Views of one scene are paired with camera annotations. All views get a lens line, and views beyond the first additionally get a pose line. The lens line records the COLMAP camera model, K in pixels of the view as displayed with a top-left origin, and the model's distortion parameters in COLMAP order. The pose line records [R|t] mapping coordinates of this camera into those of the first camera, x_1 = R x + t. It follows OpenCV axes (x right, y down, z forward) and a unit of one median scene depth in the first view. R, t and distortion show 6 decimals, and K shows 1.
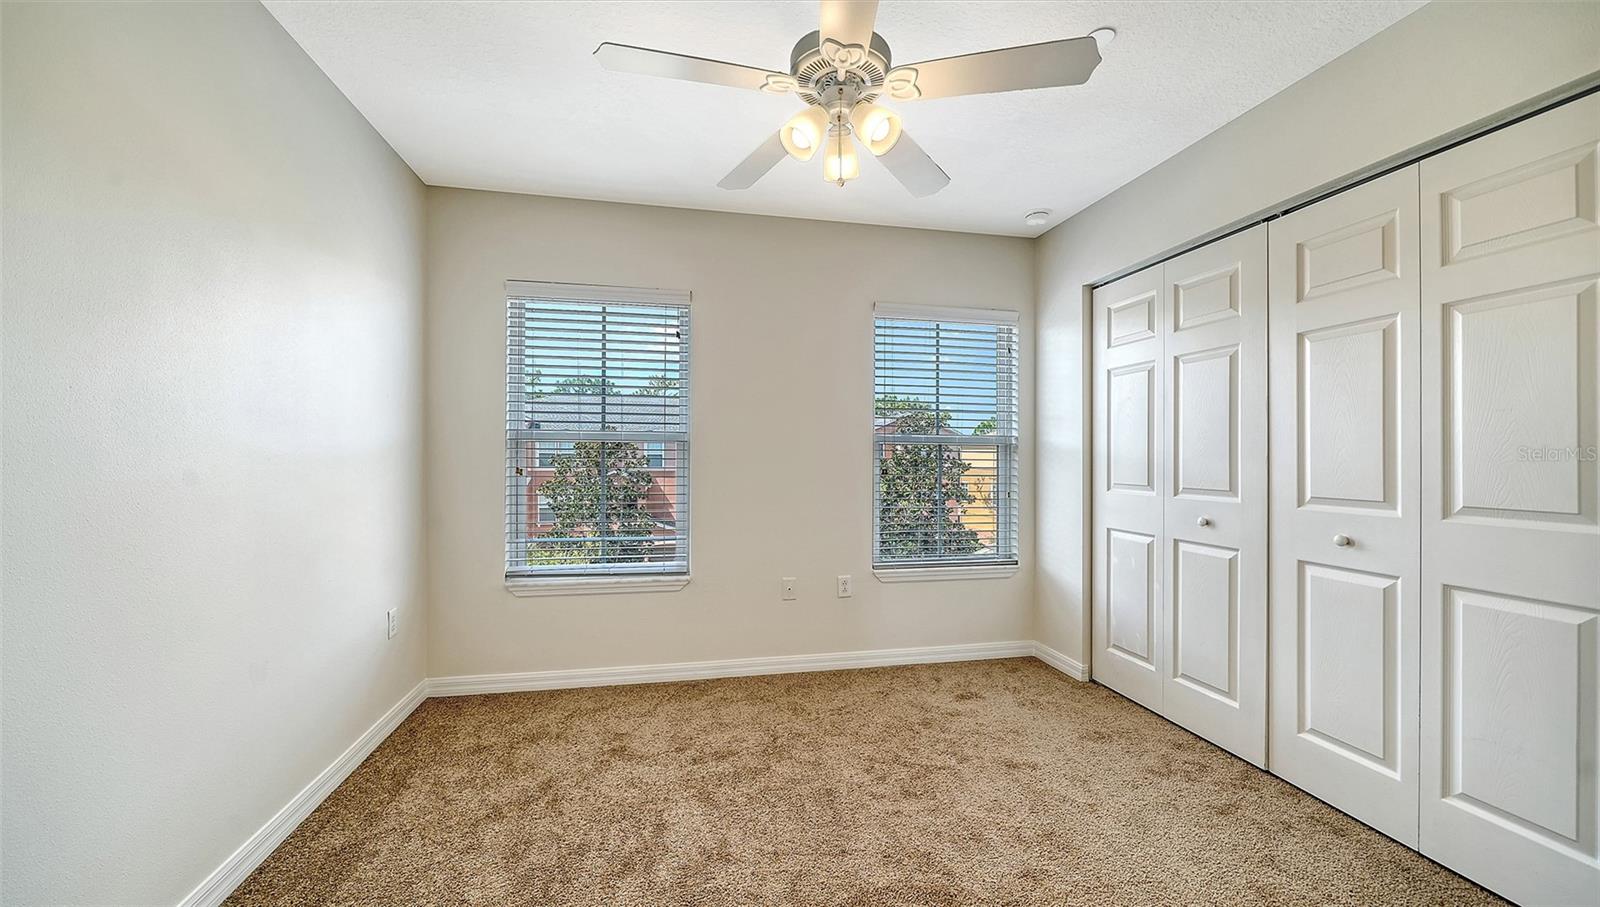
lens RADIAL K [[575.3, 0, 799.8], [0, 575.3, 446.1], [0, 0, 1]] dist [0.000024, -0.000211]
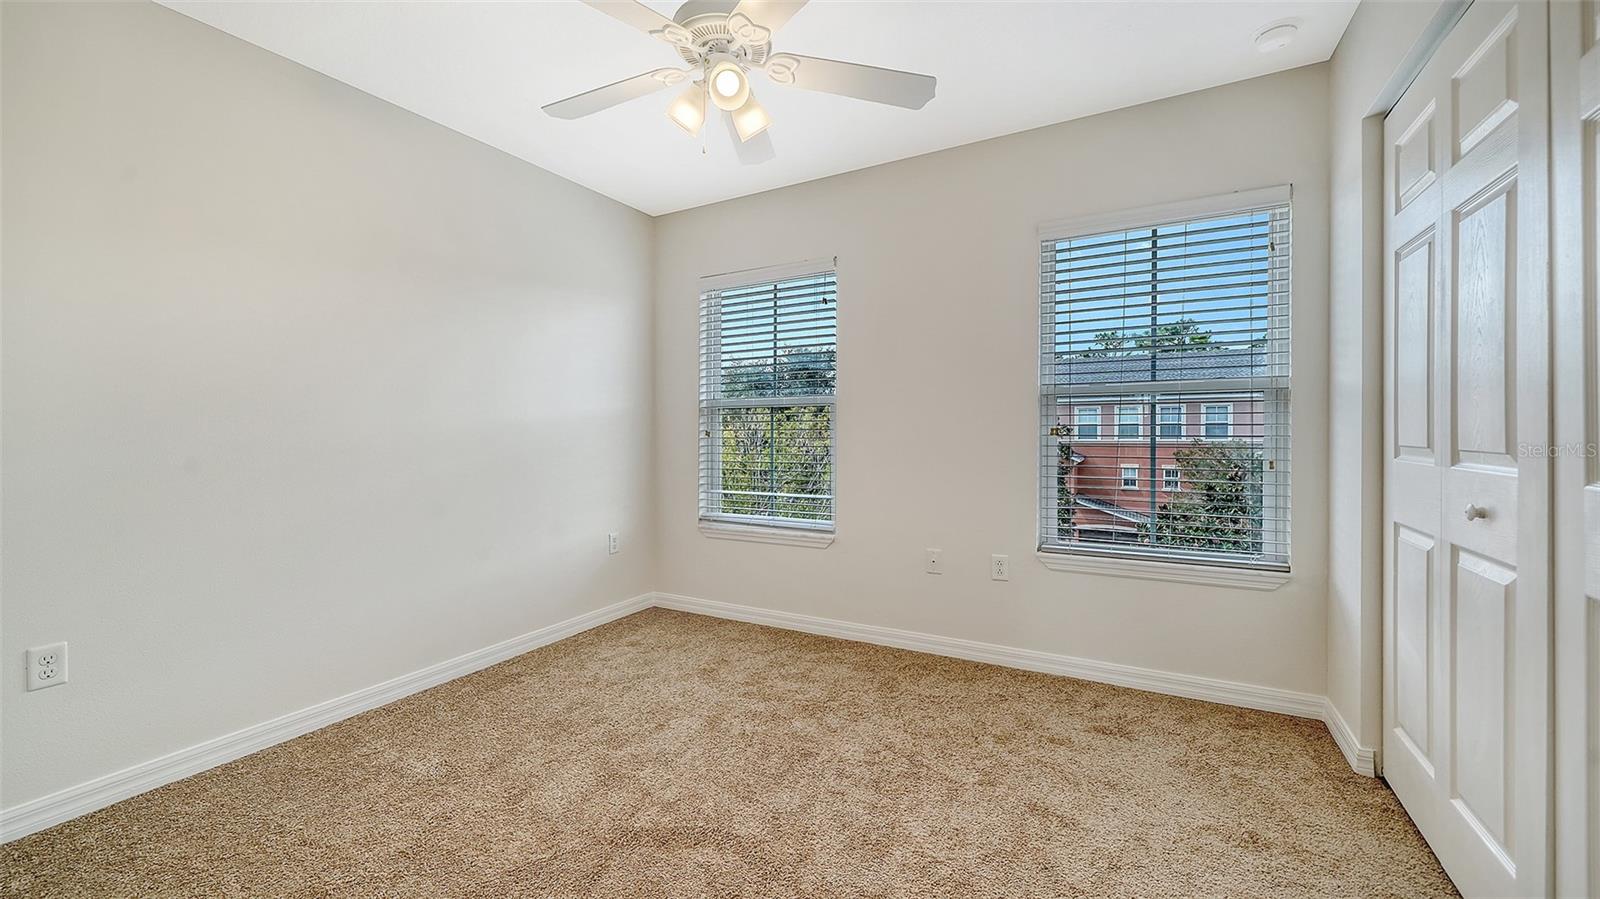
lens RADIAL K [[623.1, 0, 801.7], [0, 623.1, 412.1], [0, 0, 1]] dist [0.006656, -0.000181]
pose [[0.760207, -0.031918, -0.648897, 0.515265], [0.028609, 0.999468, -0.015645, 0.024811], [0.649051, -0.006671, 0.760716, 0.130273]]
